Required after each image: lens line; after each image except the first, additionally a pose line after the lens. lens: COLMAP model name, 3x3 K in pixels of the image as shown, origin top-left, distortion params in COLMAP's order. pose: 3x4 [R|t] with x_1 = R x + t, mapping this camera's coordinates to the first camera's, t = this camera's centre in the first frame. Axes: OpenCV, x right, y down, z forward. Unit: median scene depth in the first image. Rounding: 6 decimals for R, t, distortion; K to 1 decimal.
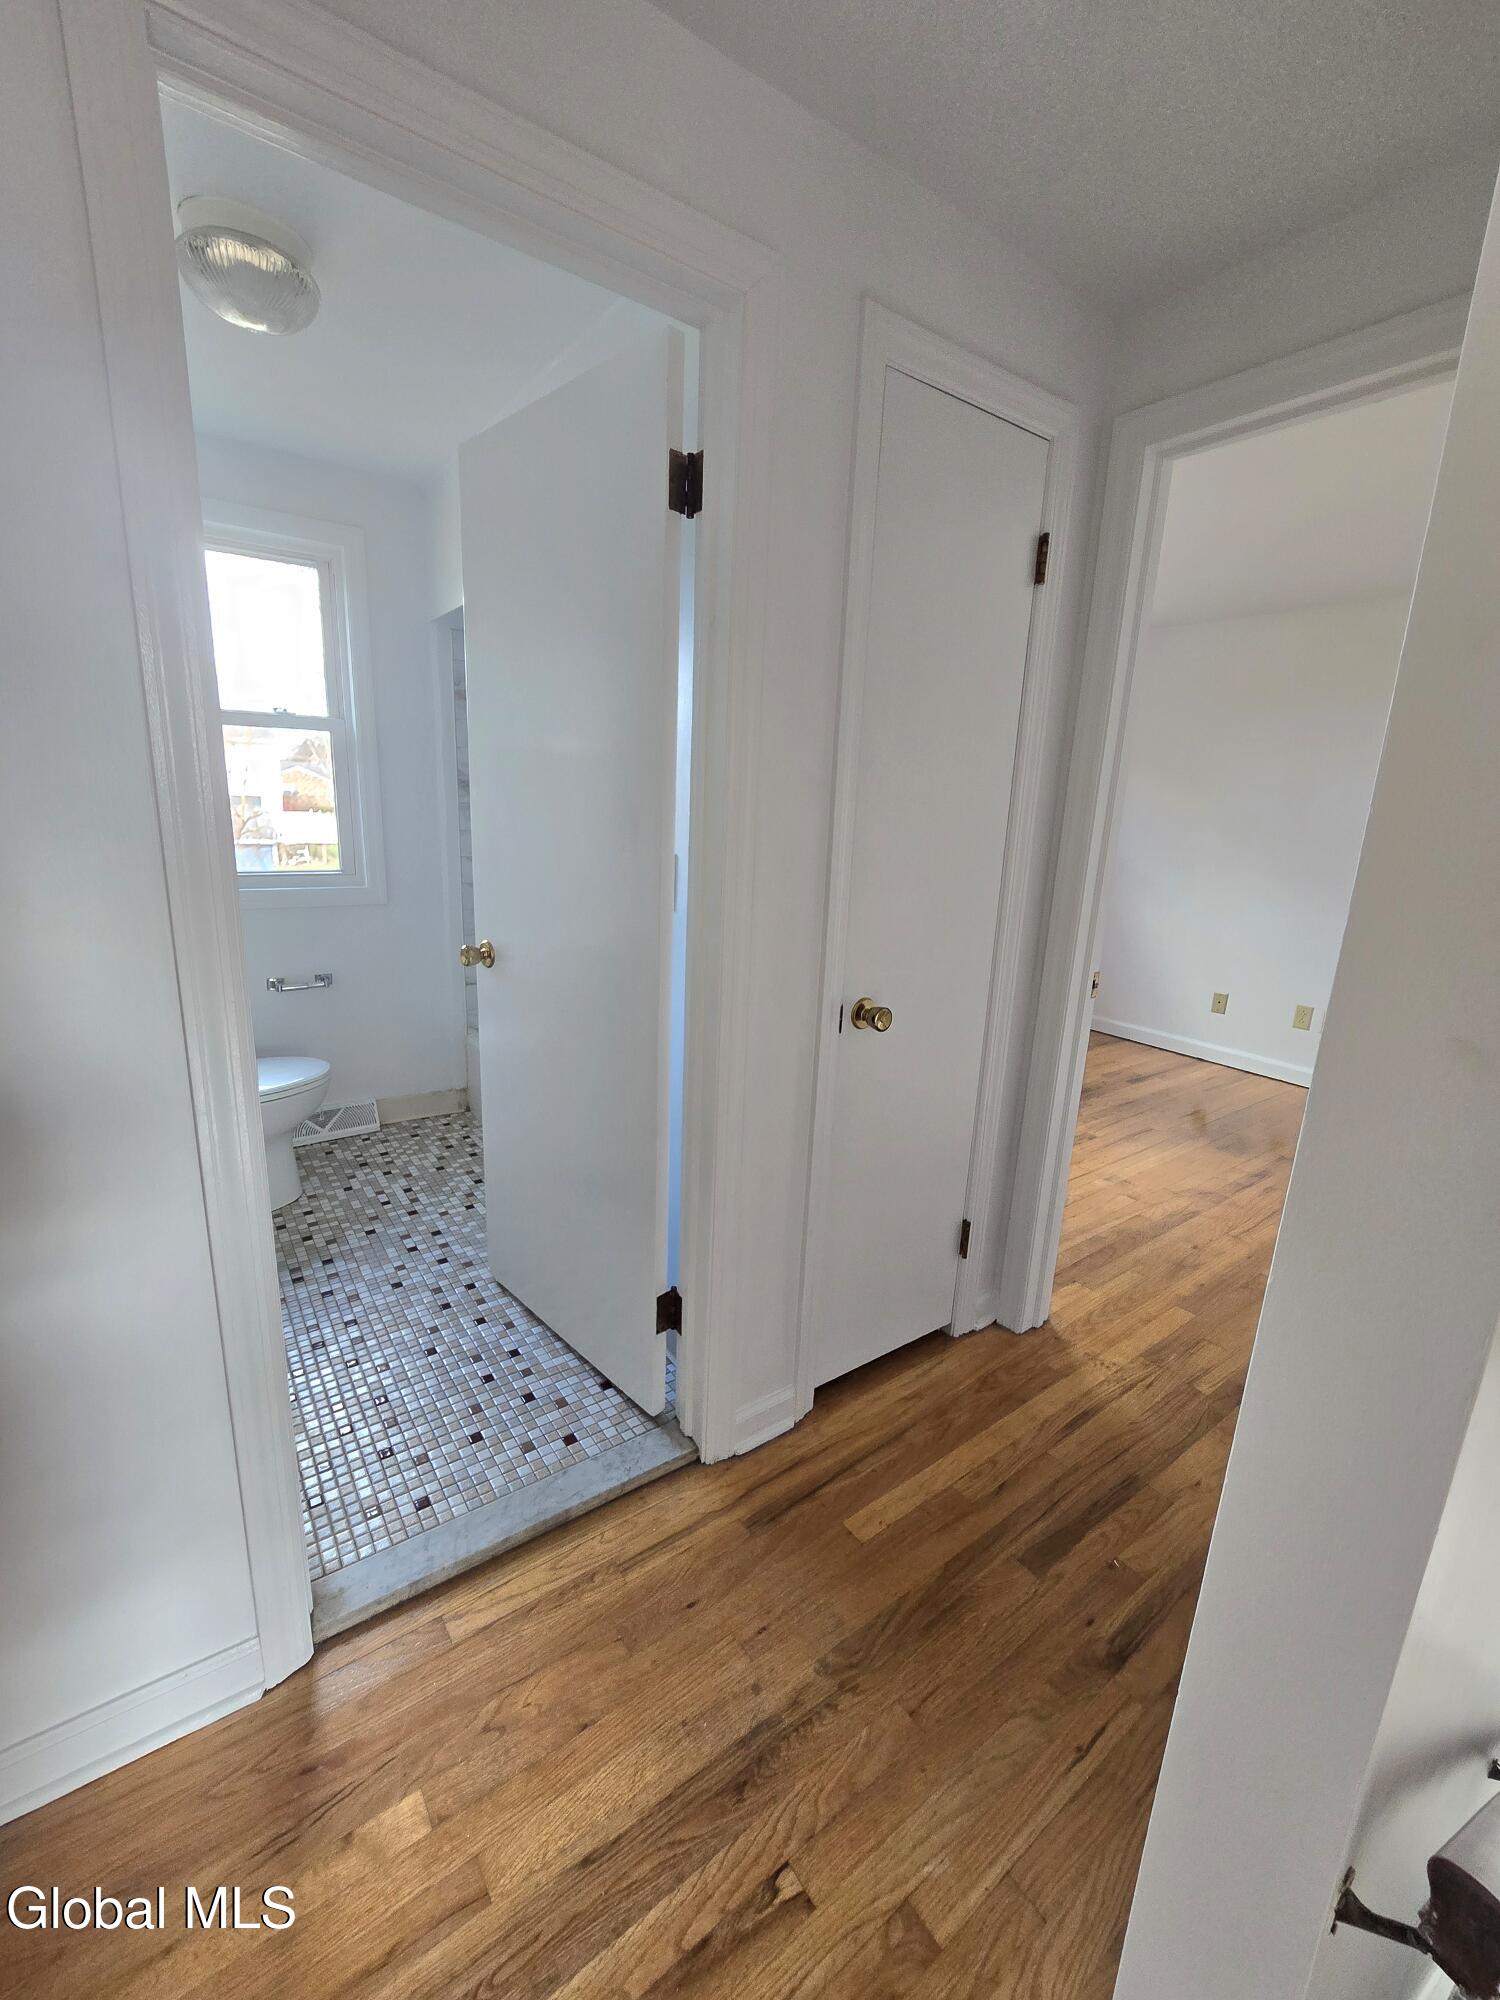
lens RADIAL K [[822.3, 0, 750.2], [0, 822.3, 999.9], [0, 0, 1]] dist [-0.011730, 0.004138]
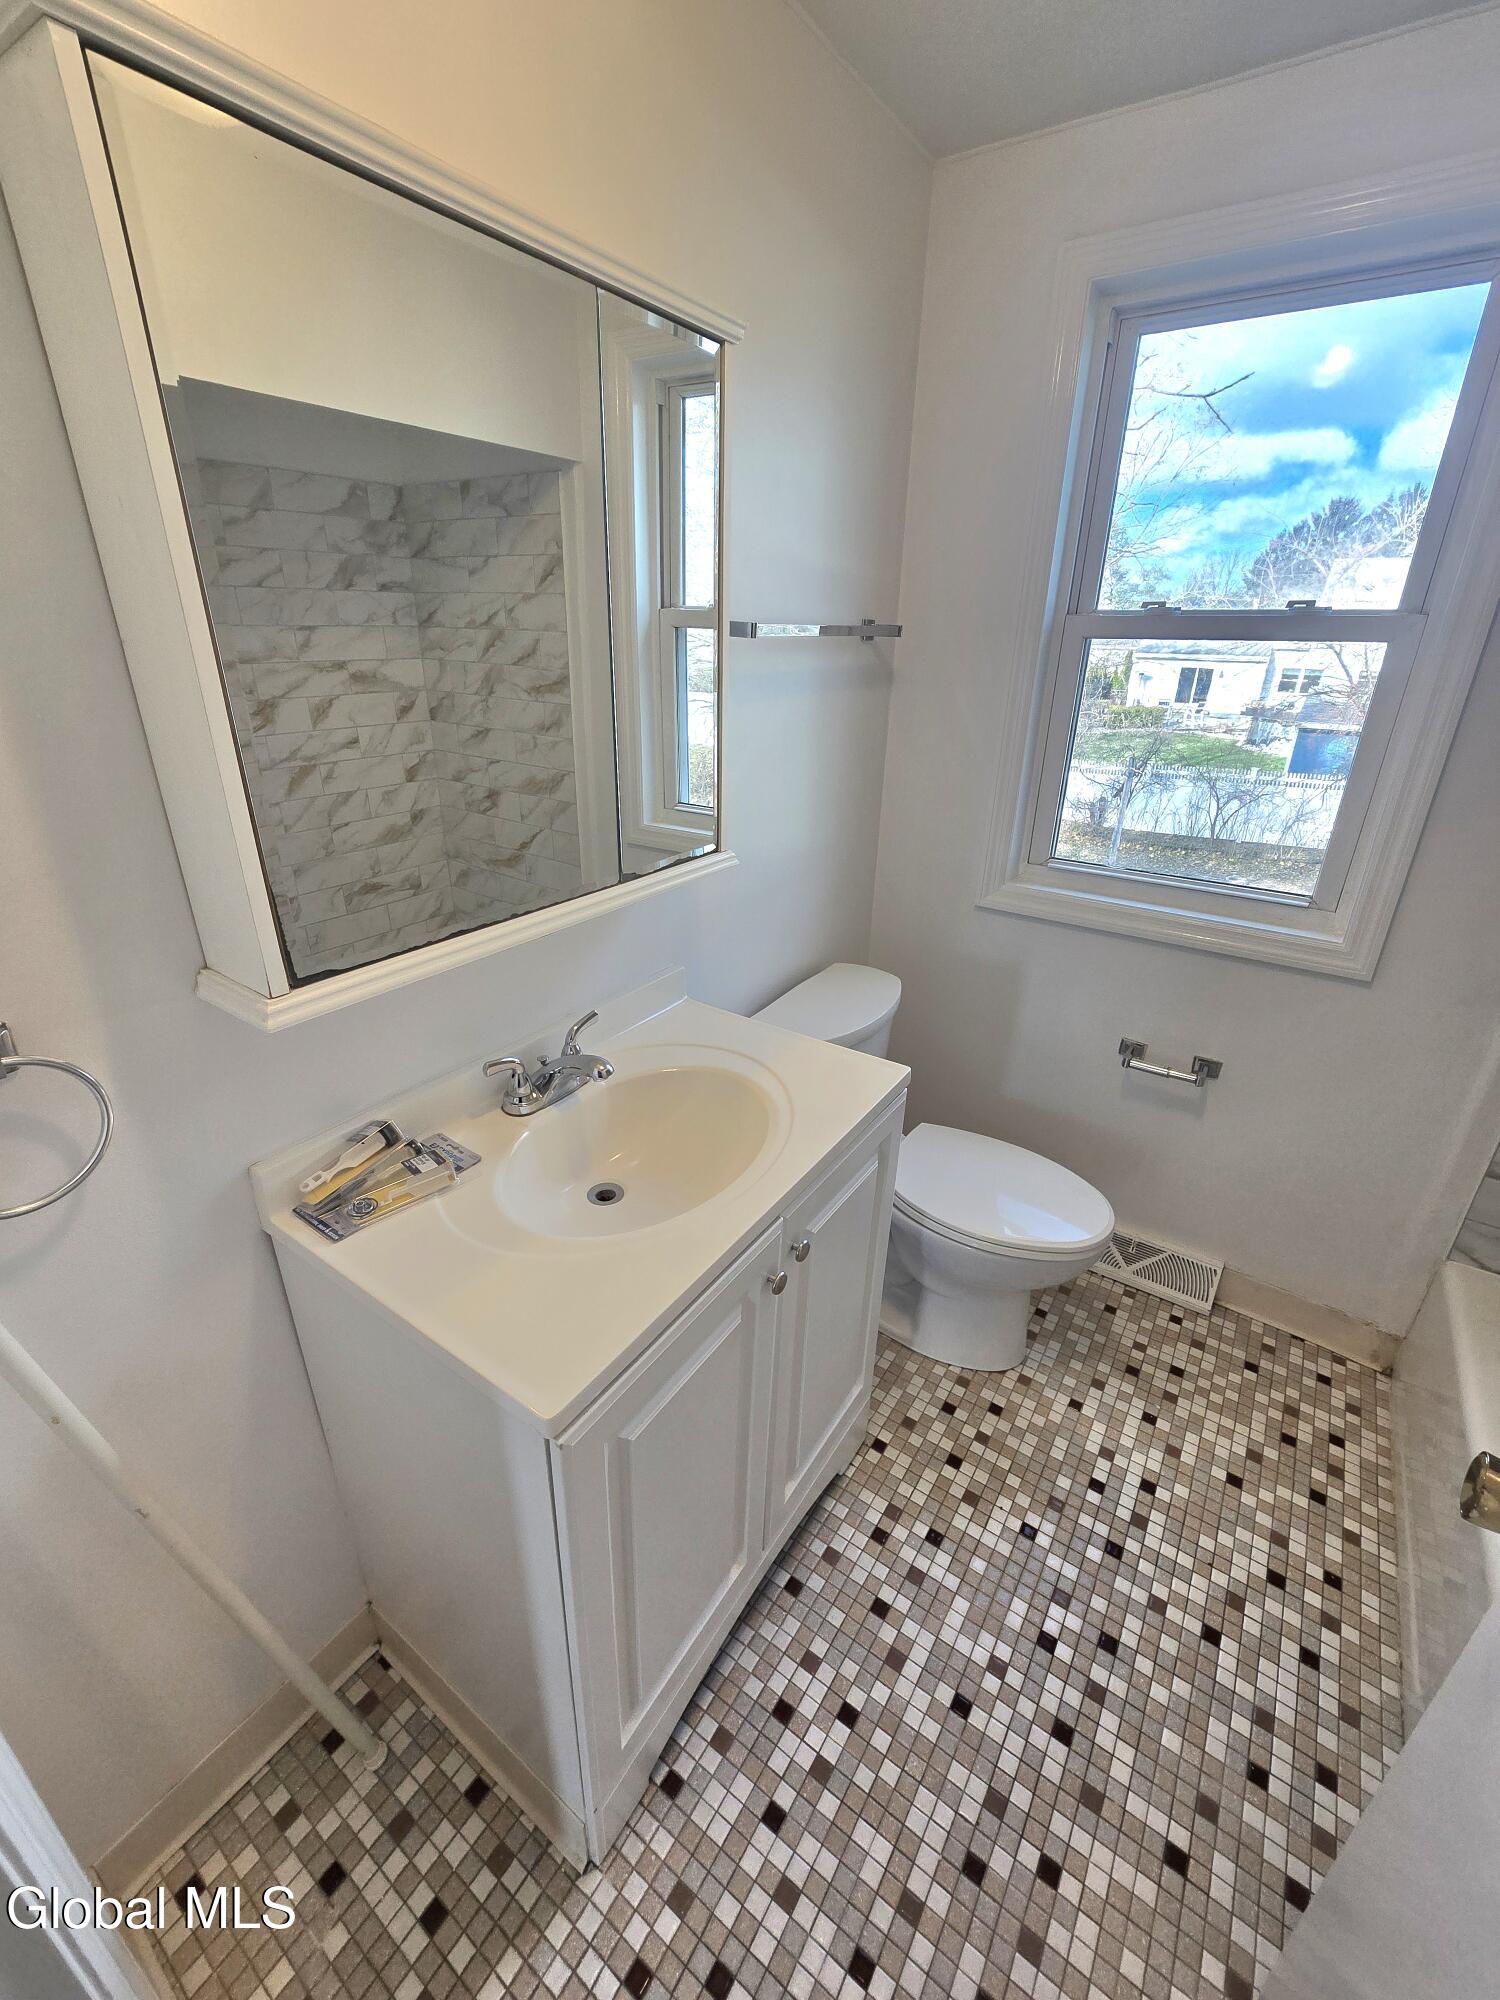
lens RADIAL K [[822.3, 0, 745.0], [0, 822.3, 998.4], [0, 0, 1]] dist [-0.011730, 0.004138]
pose [[0.332832, 0.351510, -0.875022, -0.144010], [-0.225951, 0.930623, 0.287901, -0.205585], [0.915516, 0.101889, 0.389165, 0.533353]]
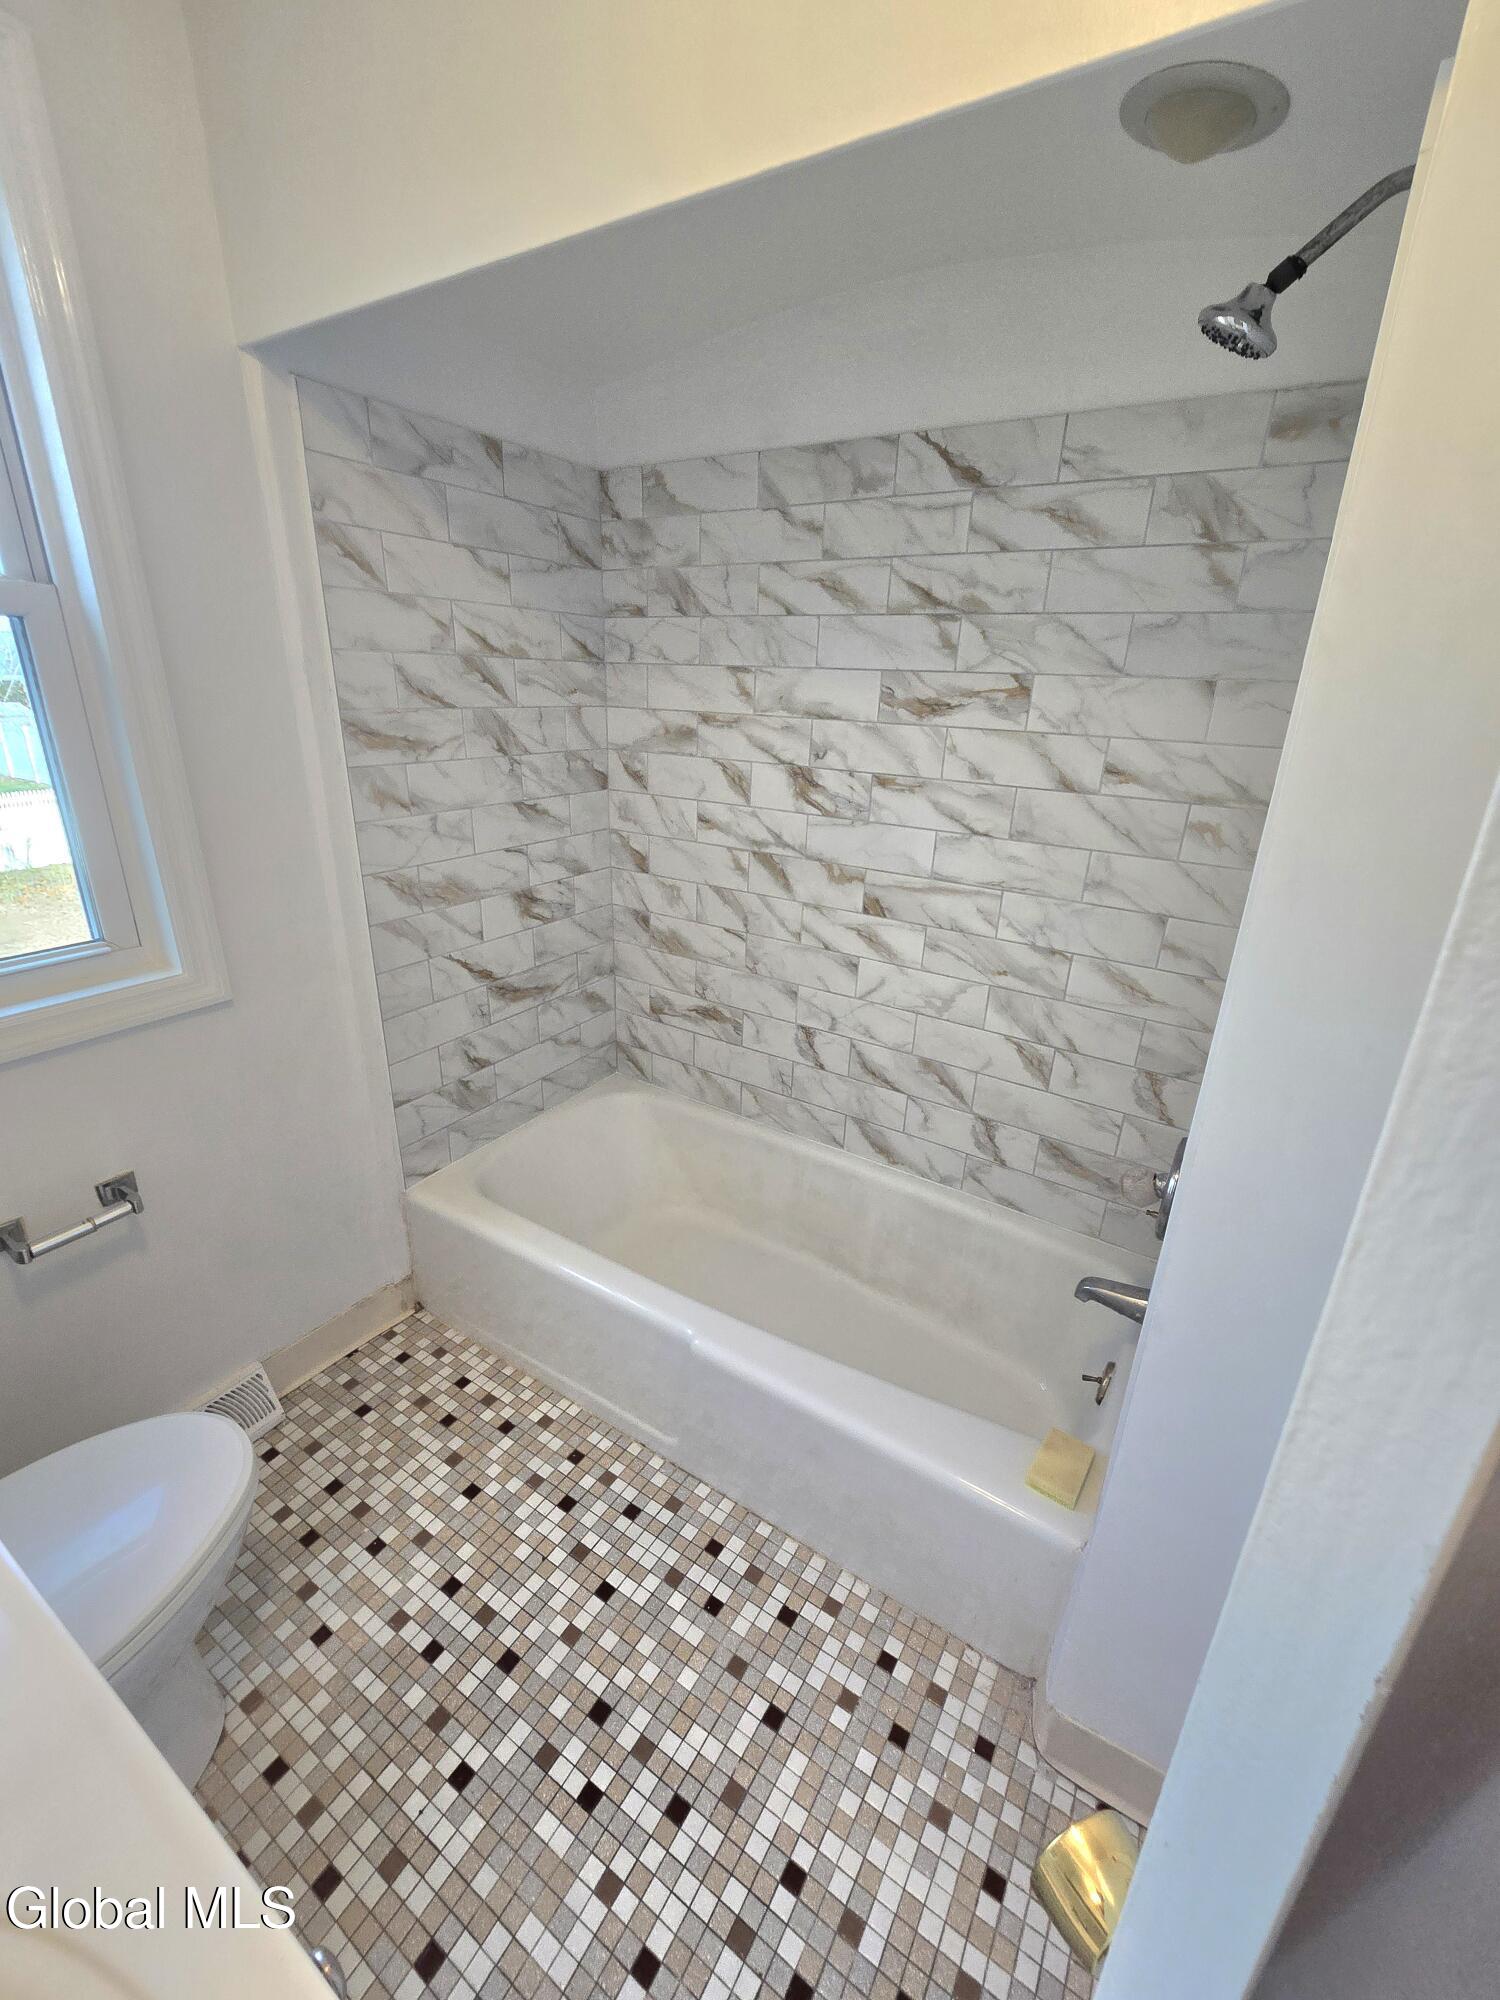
lens RADIAL K [[822.3, 0, 739.1], [0, 822.3, 993.7], [0, 0, 1]] dist [-0.011730, 0.004138]
pose [[0.929998, -0.141278, 0.339330, -0.409823], [0.096974, 0.984780, 0.144234, -0.196278], [-0.354543, -0.101231, 0.929544, 0.563603]]
